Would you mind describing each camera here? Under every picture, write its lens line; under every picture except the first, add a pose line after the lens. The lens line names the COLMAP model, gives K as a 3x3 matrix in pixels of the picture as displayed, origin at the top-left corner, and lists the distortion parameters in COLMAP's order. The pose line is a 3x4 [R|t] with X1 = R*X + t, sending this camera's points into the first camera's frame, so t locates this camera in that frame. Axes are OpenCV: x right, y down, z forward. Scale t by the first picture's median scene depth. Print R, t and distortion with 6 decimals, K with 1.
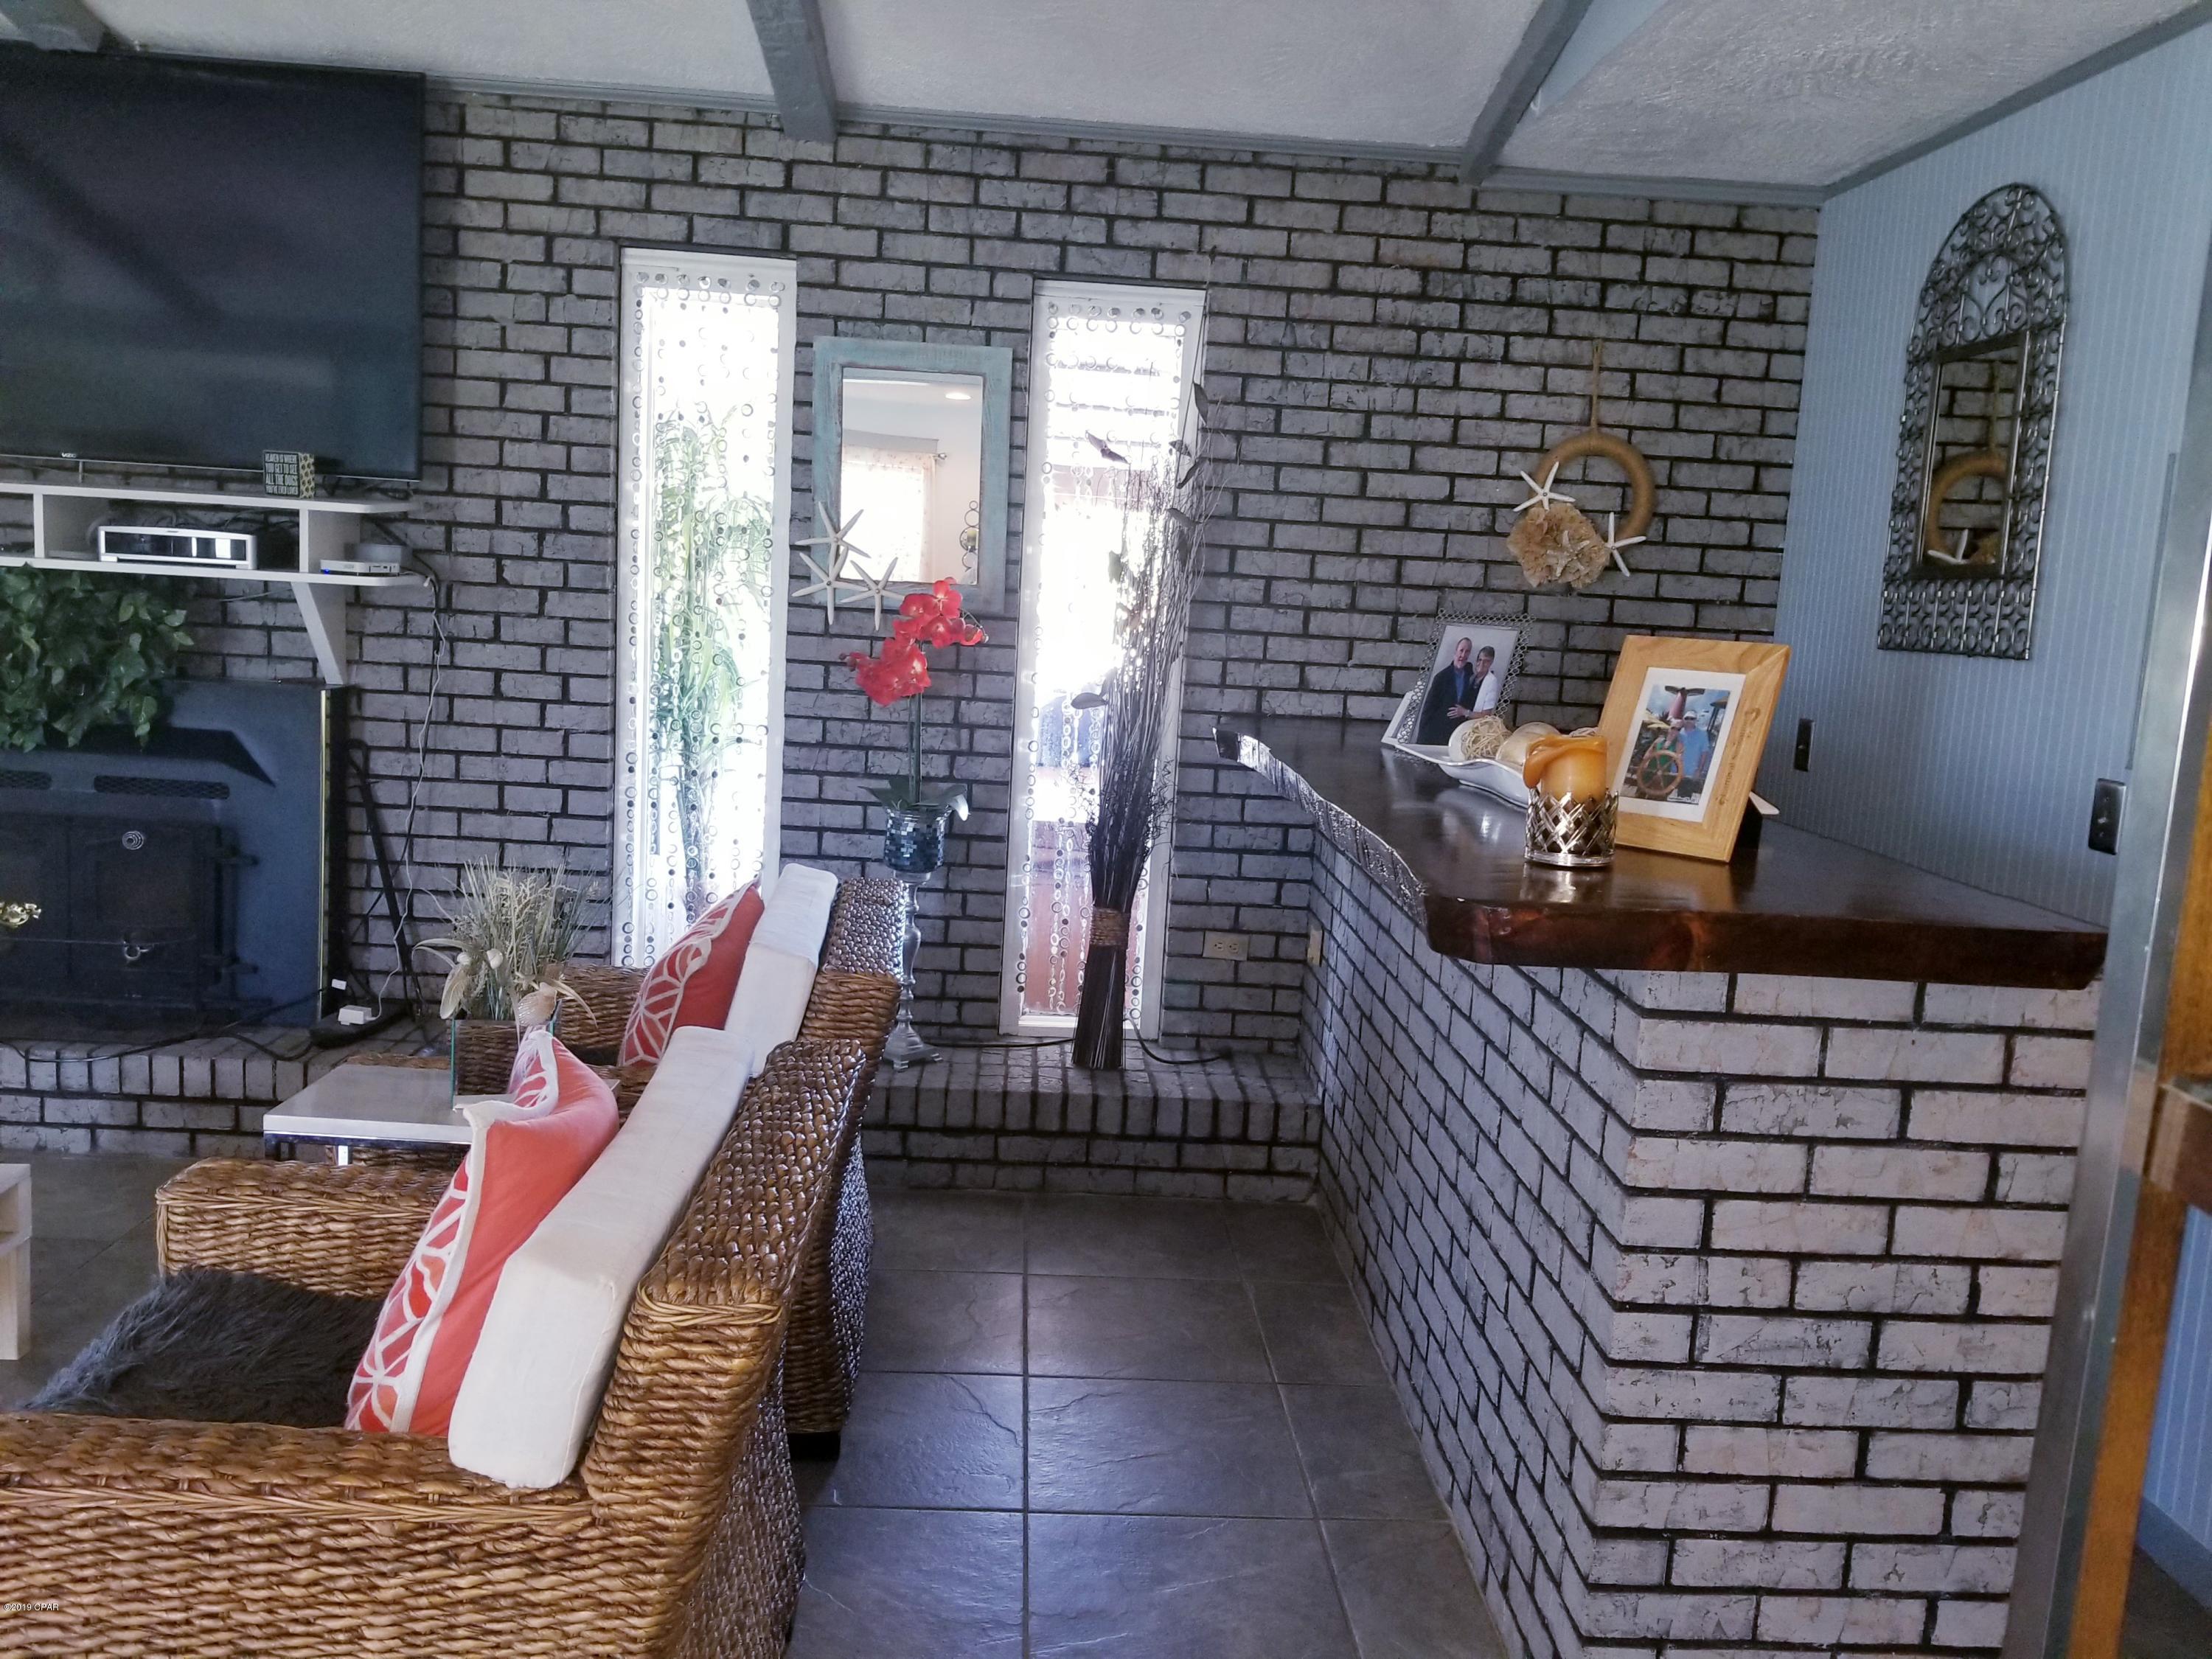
lens RADIAL K [[1747.5, 0, 1115.4], [0, 1747.5, 837.3], [0, 0, 1]] dist [0.071017, -0.121564]
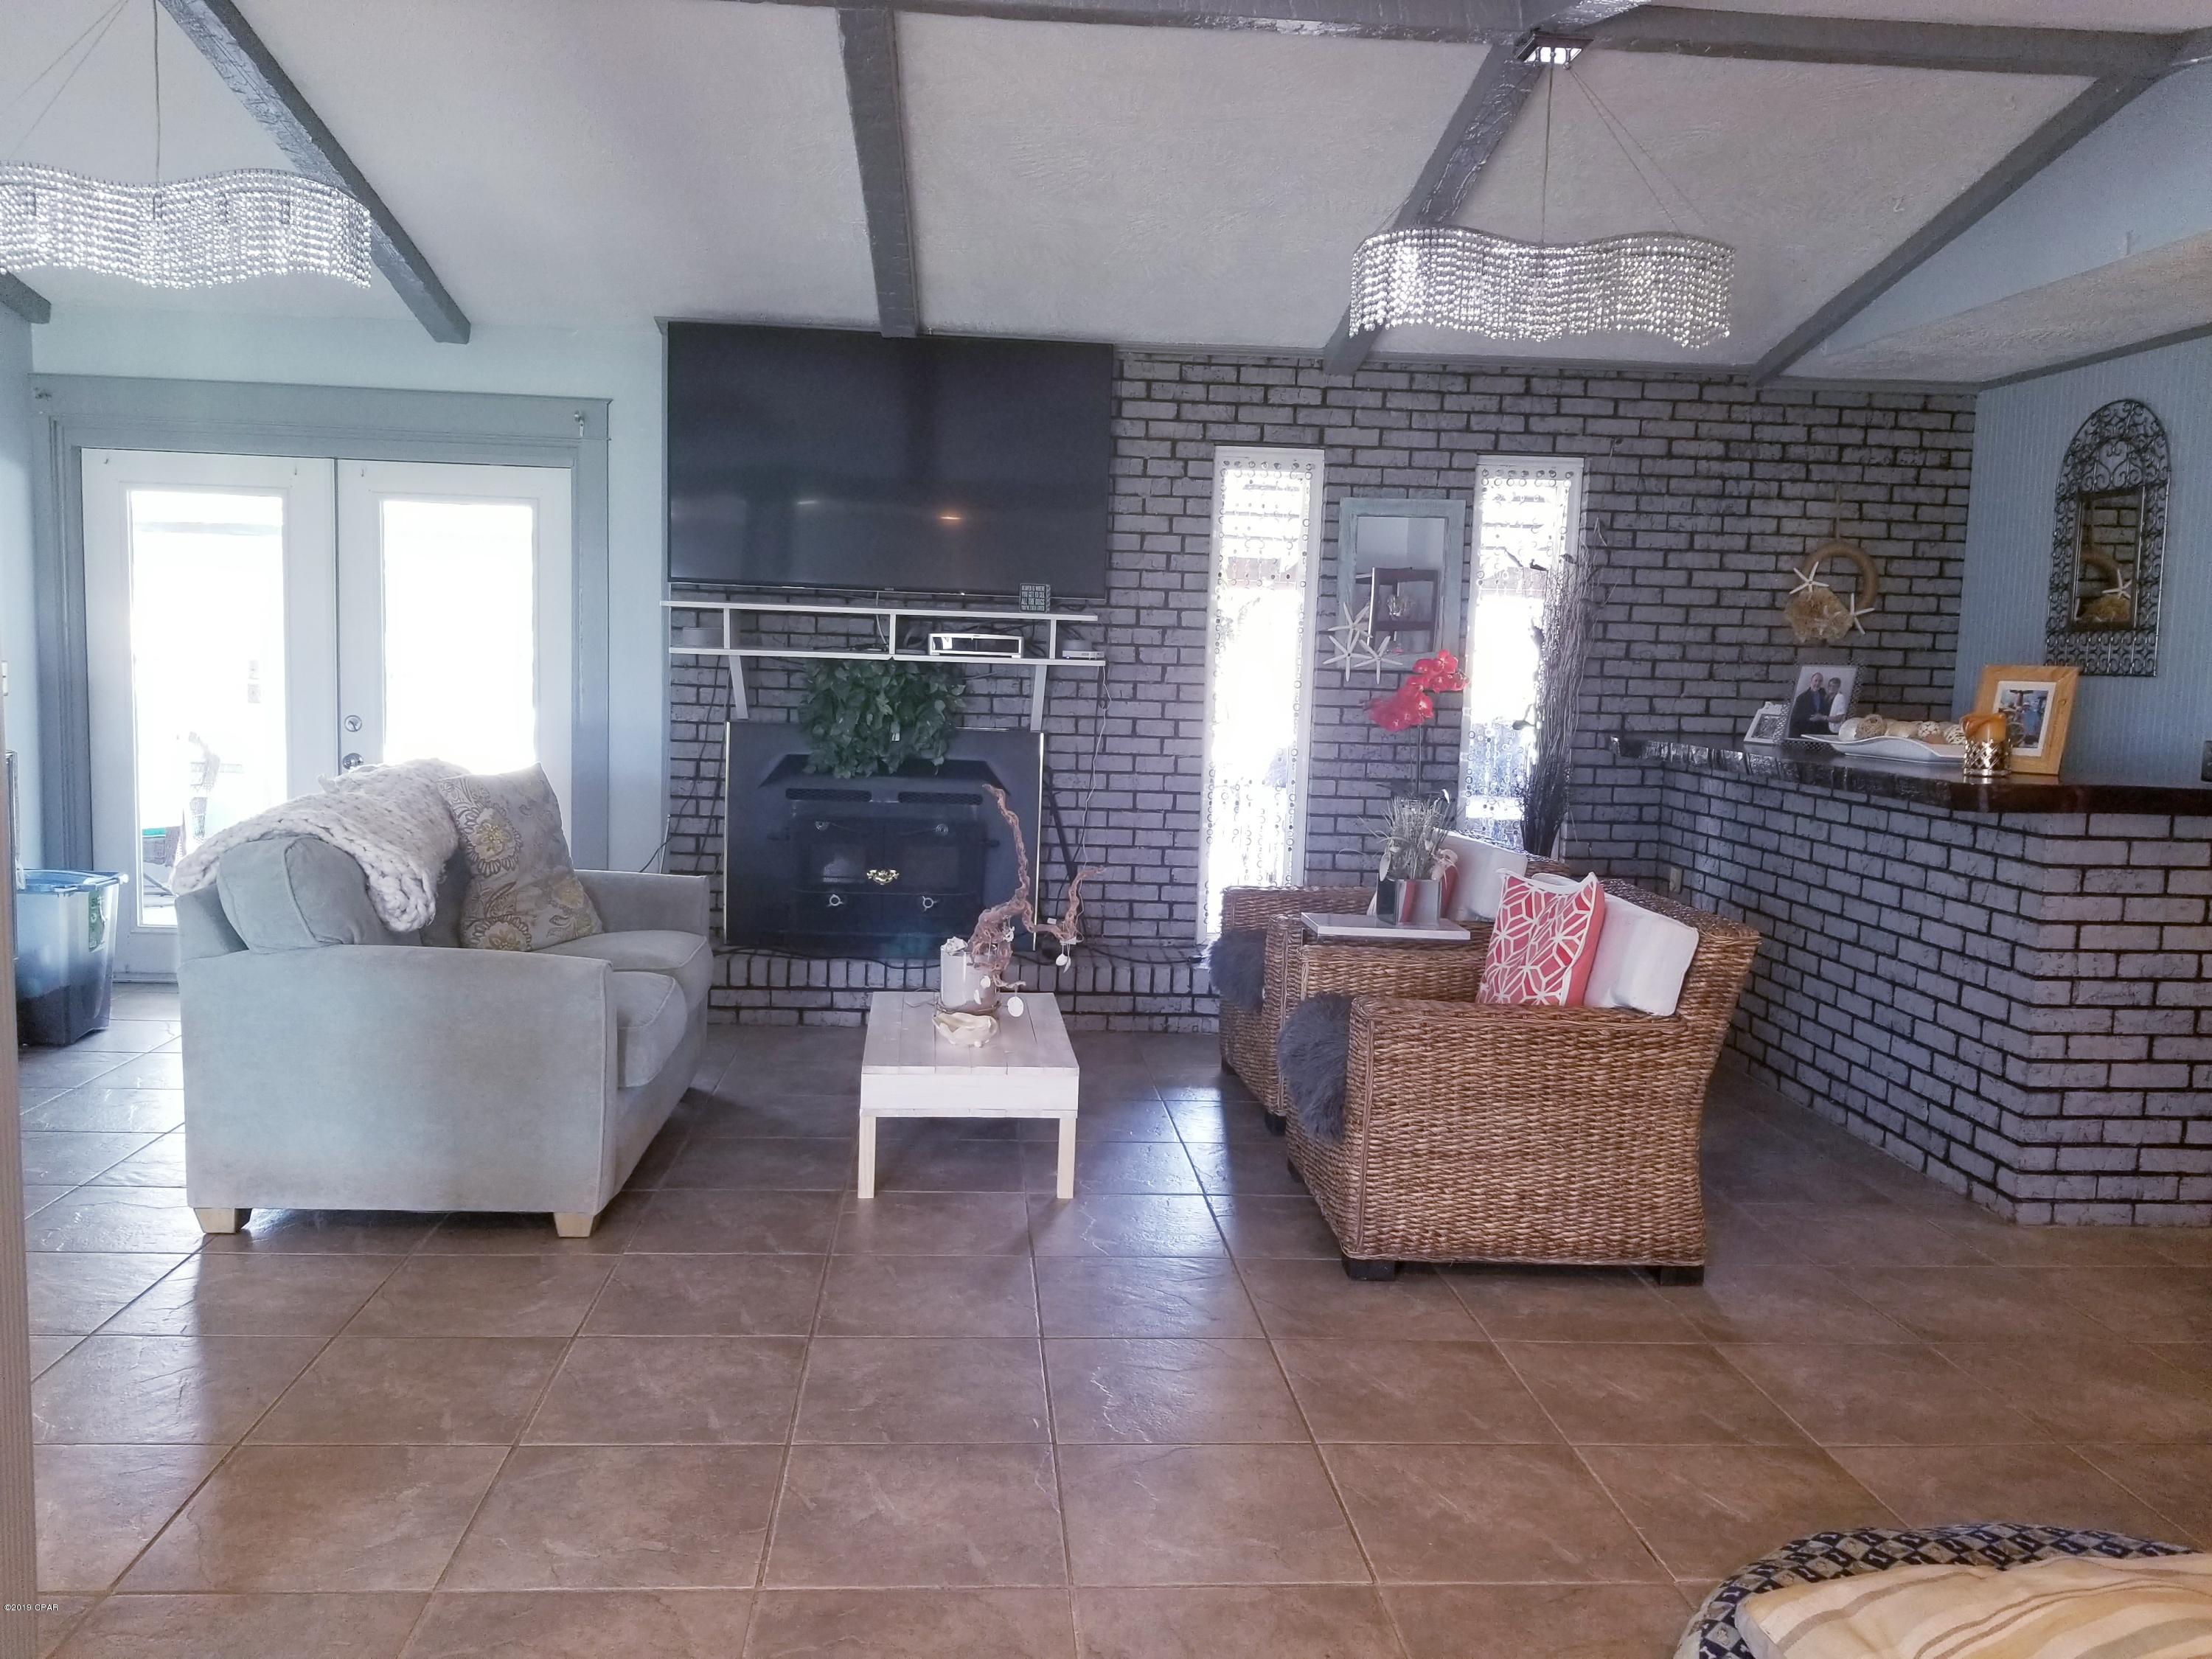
lens RADIAL K [[1747.5, 0, 1083.7], [0, 1747.5, 847.5], [0, 0, 1]] dist [0.071017, -0.121564]
pose [[0.999393, -0.031345, 0.015233, -0.434232], [0.031844, 0.998926, -0.033668, 0.070595], [-0.014161, 0.034132, 0.999317, -0.542944]]
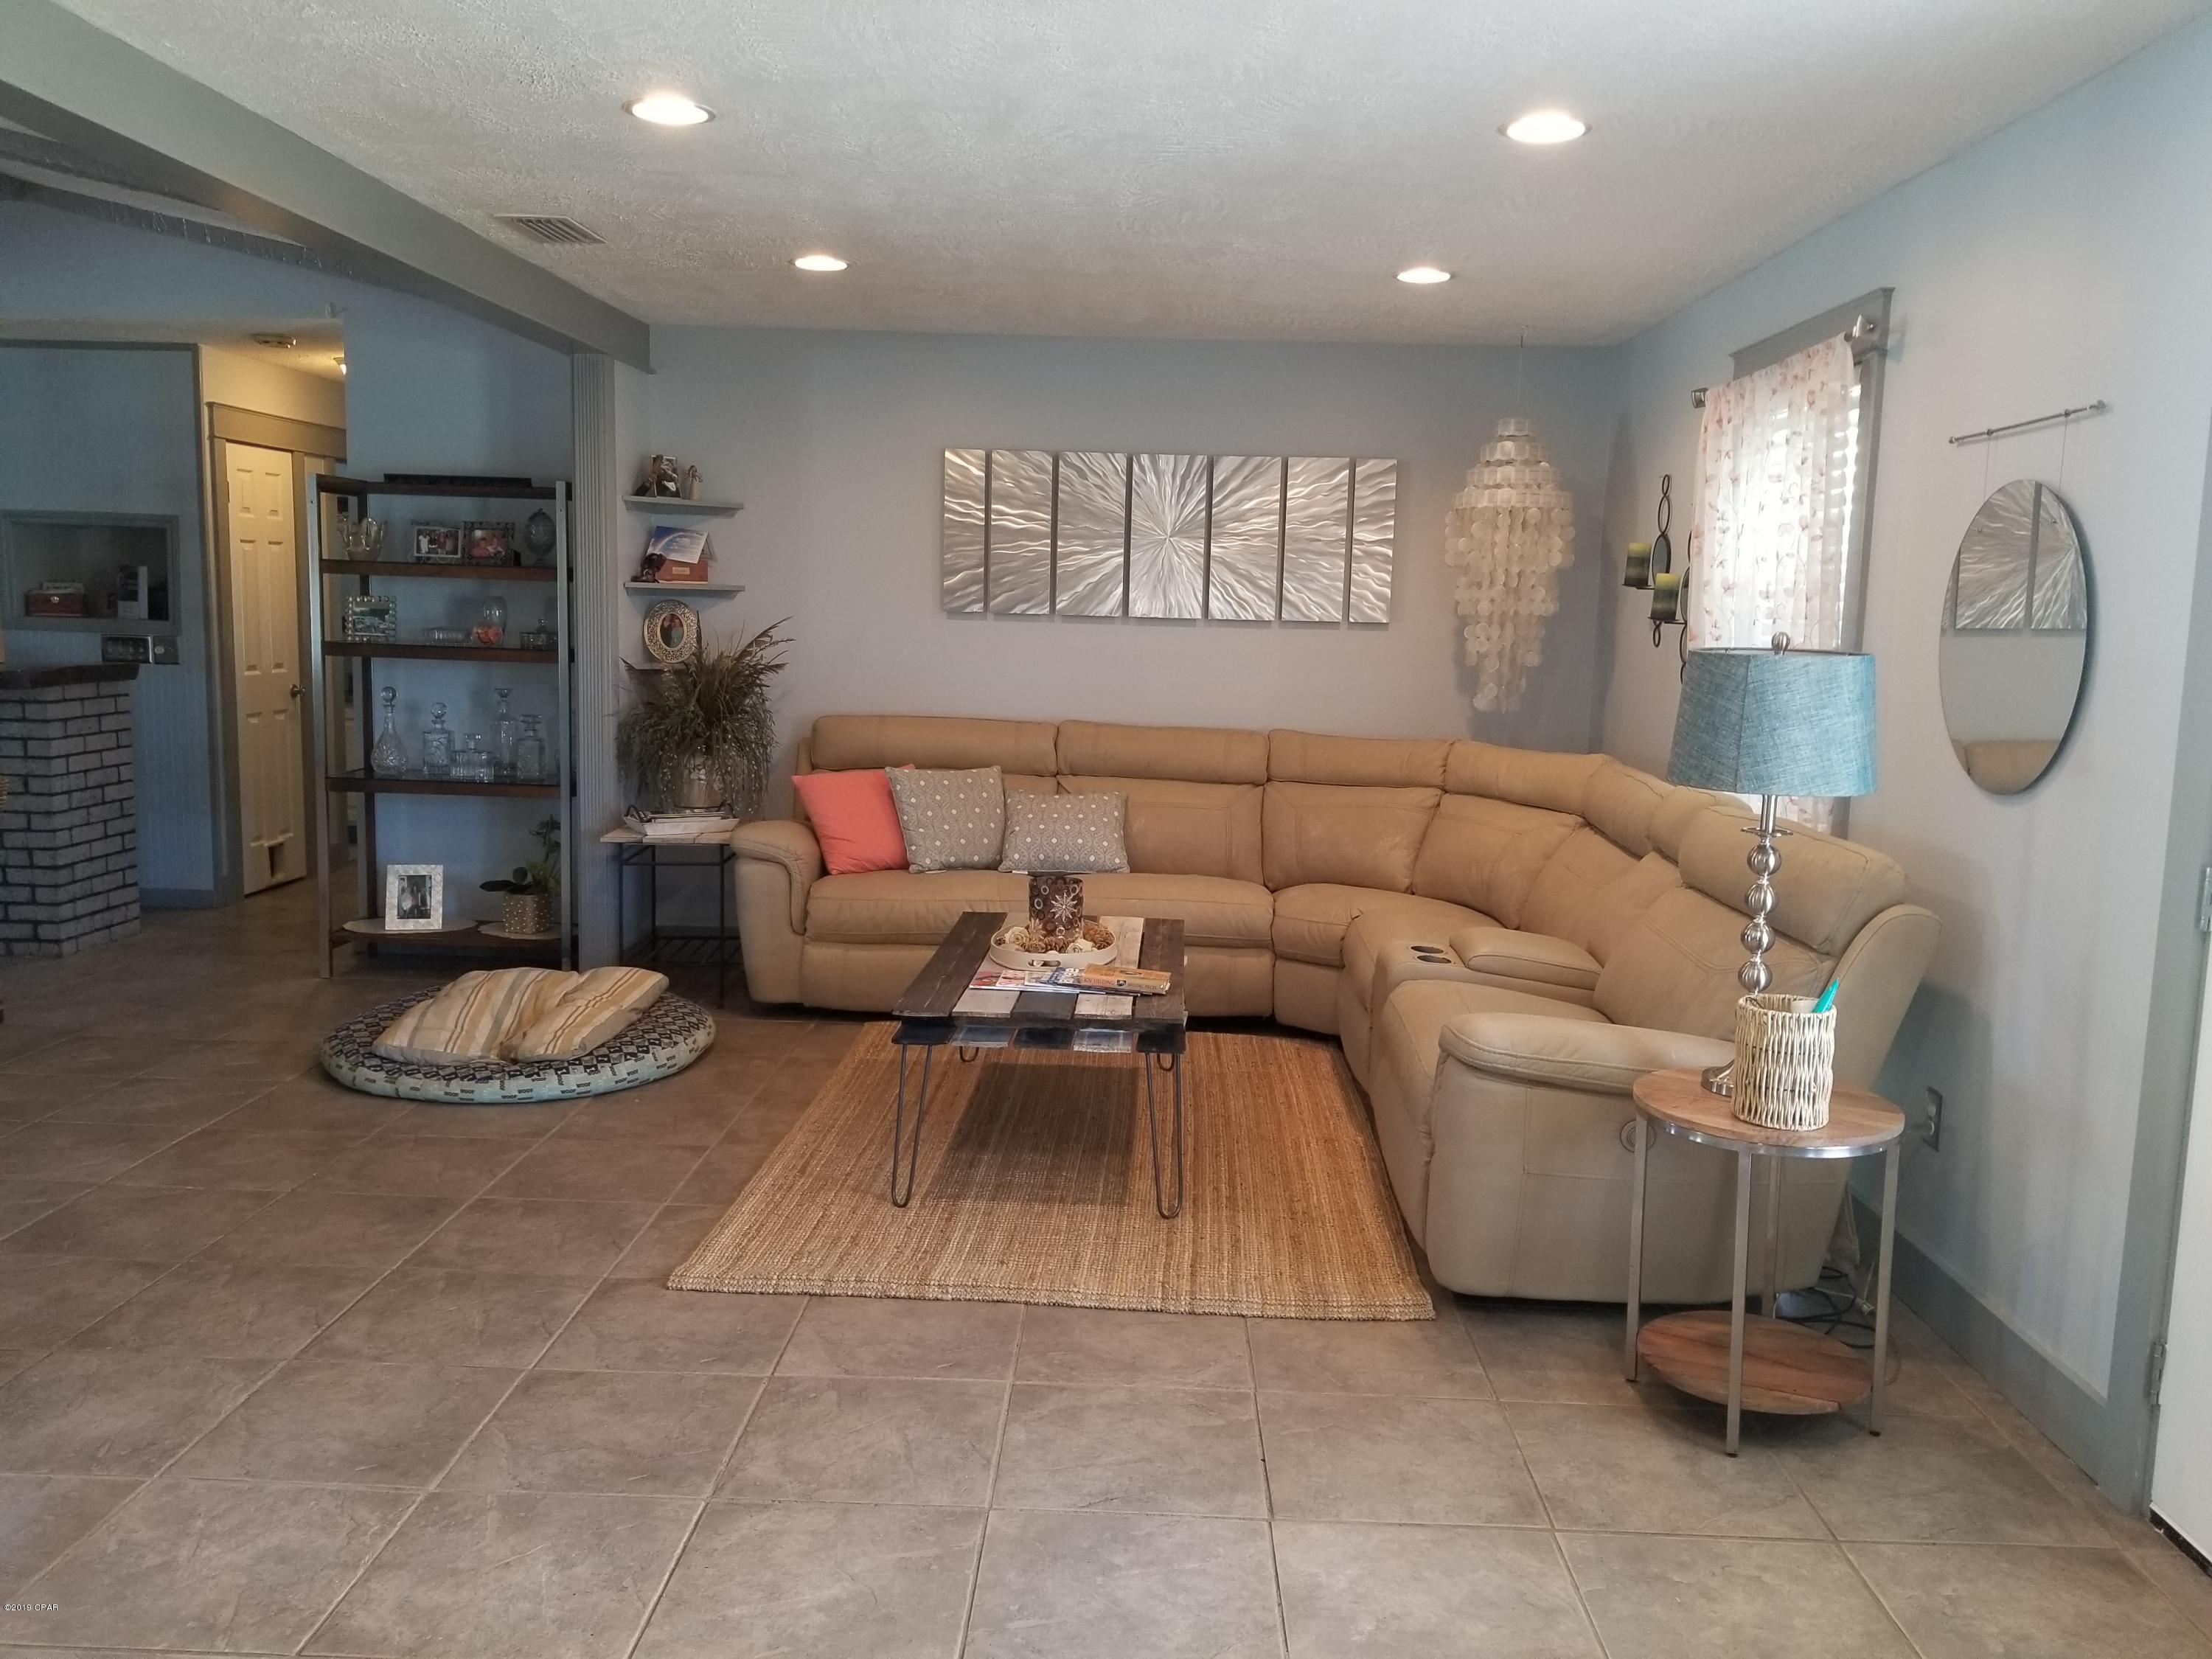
lens RADIAL K [[1747.5, 0, 1102.5], [0, 1747.5, 820.1], [0, 0, 1]] dist [0.071017, -0.121564]
pose [[0.085940, -0.181698, 0.979592, -1.347054], [0.135562, 0.976218, 0.169180, 0.011446], [-0.987035, 0.118256, 0.108527, -0.616616]]
